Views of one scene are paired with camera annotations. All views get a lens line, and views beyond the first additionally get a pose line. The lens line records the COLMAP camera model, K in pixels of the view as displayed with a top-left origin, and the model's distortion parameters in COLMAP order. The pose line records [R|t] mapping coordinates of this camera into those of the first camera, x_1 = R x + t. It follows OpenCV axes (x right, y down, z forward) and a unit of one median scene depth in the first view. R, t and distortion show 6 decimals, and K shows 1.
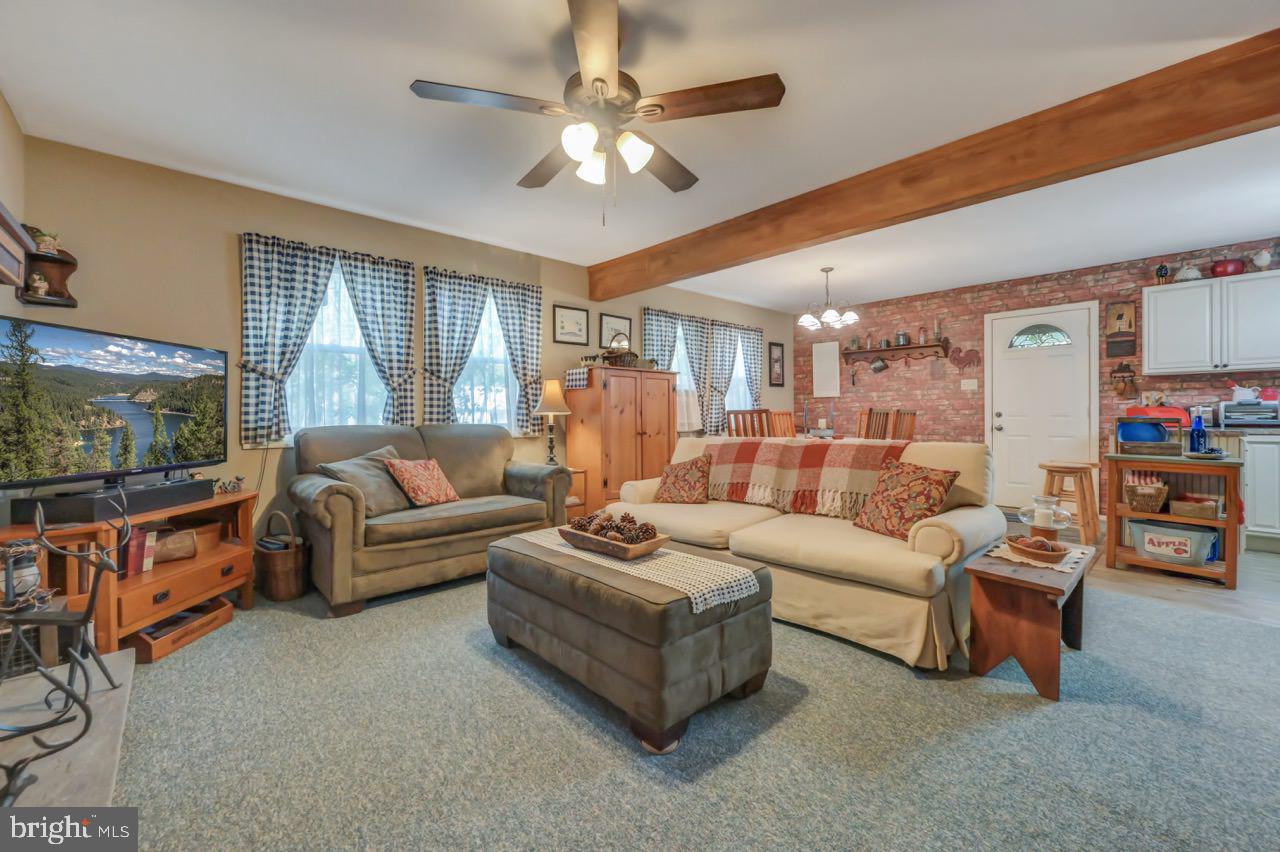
lens RADIAL K [[500.8, 0, 643.4], [0, 500.8, 416.2], [0, 0, 1]] dist [-0.001112, -0.000383]
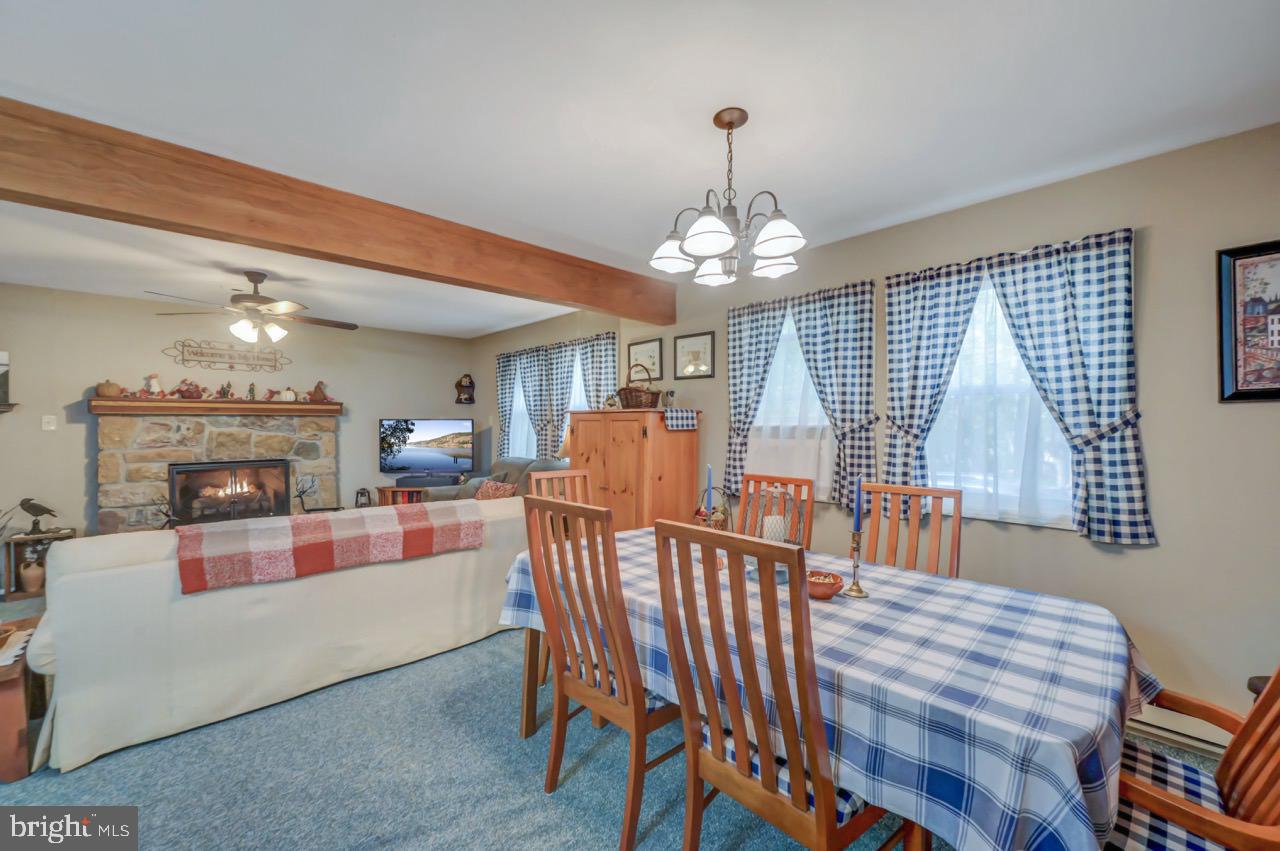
lens RADIAL K [[503.5, 0, 643.0], [0, 503.5, 428.6], [0, 0, 1]] dist [0.000886, -0.000117]
pose [[0.048439, 0.011226, -0.998763, 0.943346], [-0.003382, 0.999933, 0.011076, -0.083171], [0.998820, 0.002841, 0.048473, 1.163529]]
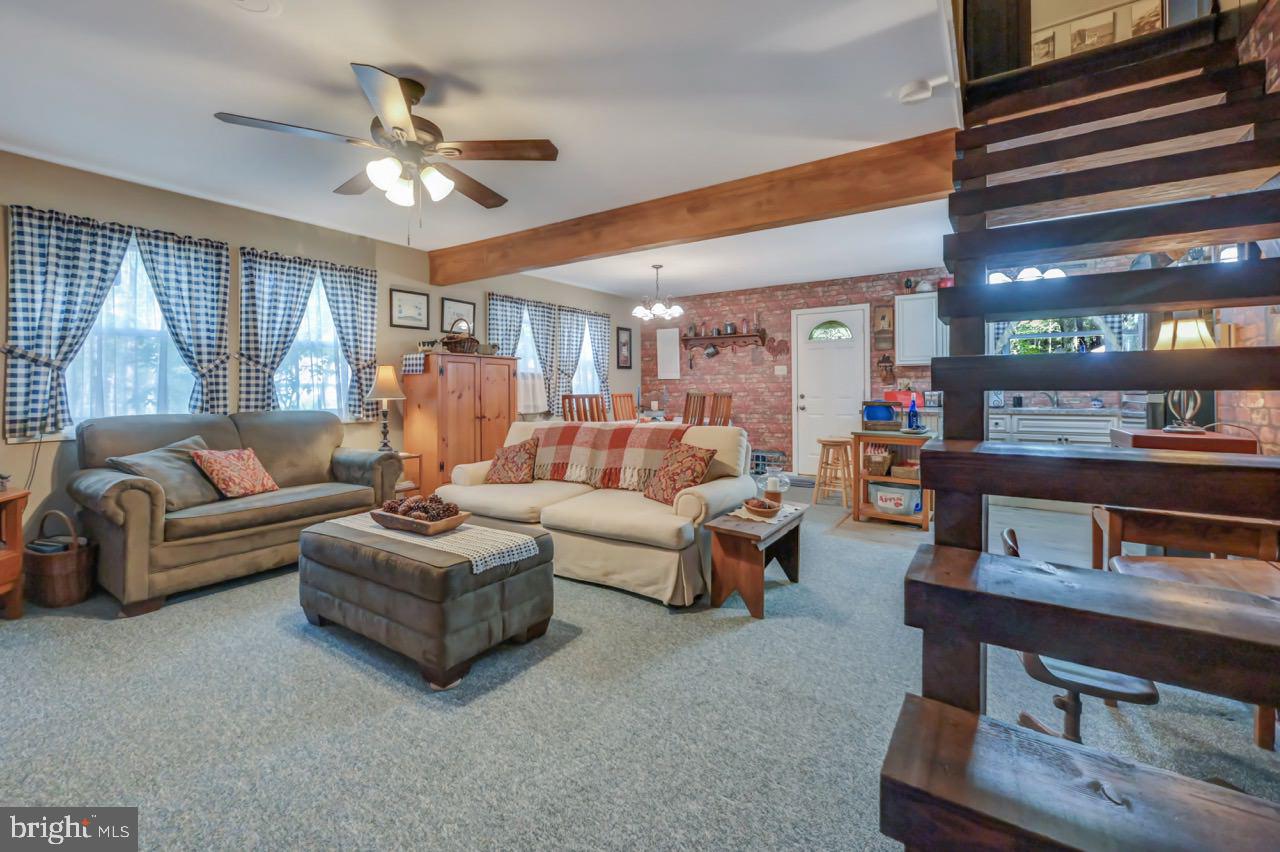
lens RADIAL K [[514.1, 0, 636.4], [0, 514.1, 386.9], [0, 0, 1]] dist [-0.014281, 0.003518]
pose [[0.973176, 0.000302, 0.230060, 0.074243], [0.001707, 0.999962, -0.008535, -0.020946], [-0.230054, 0.008699, 0.973139, -0.121146]]
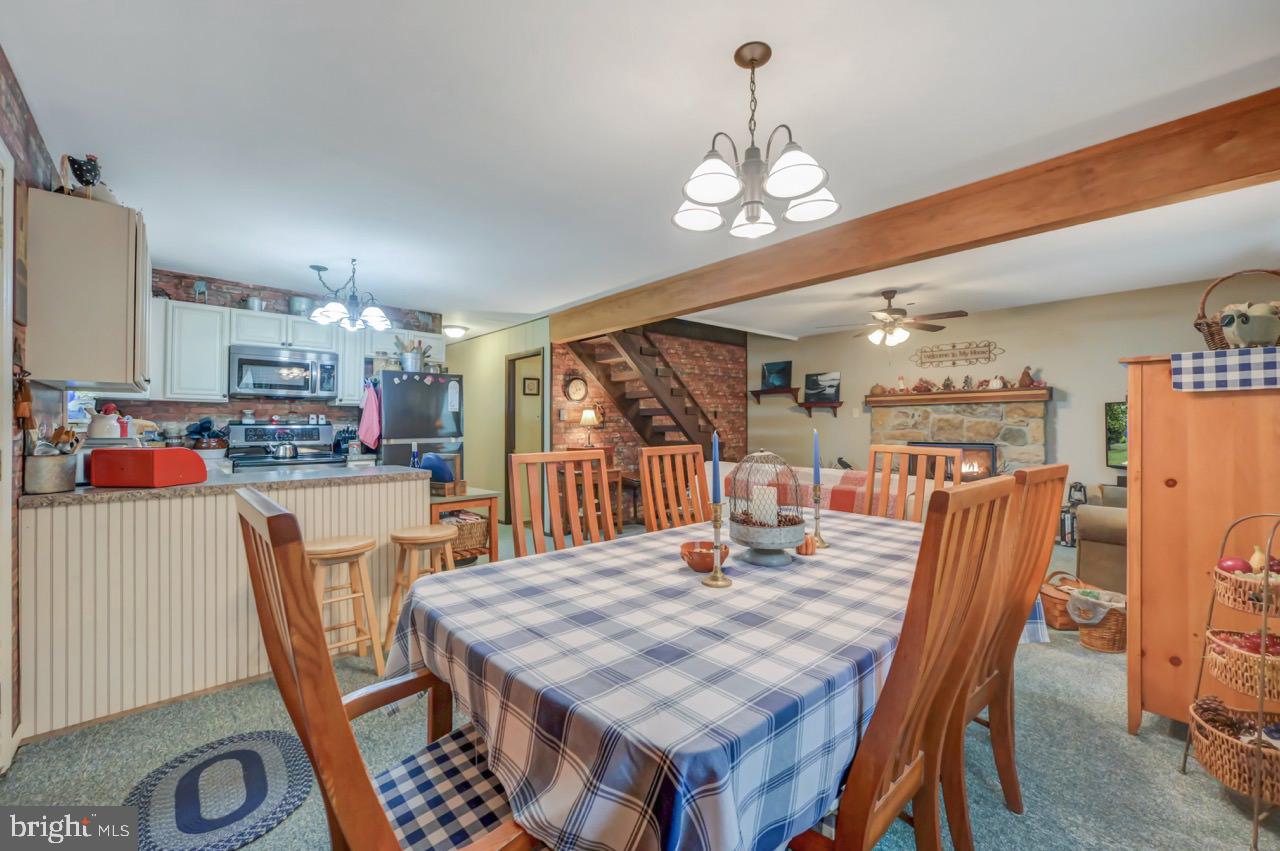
lens RADIAL K [[520.4, 0, 640.0], [0, 520.4, 420.5], [0, 0, 1]] dist [0.001303, 0.000330]
pose [[-0.999980, 0.005056, -0.003866, 0.570278], [0.005079, 0.999968, -0.006151, -0.046298], [0.003835, -0.006170, -0.999974, 1.731511]]
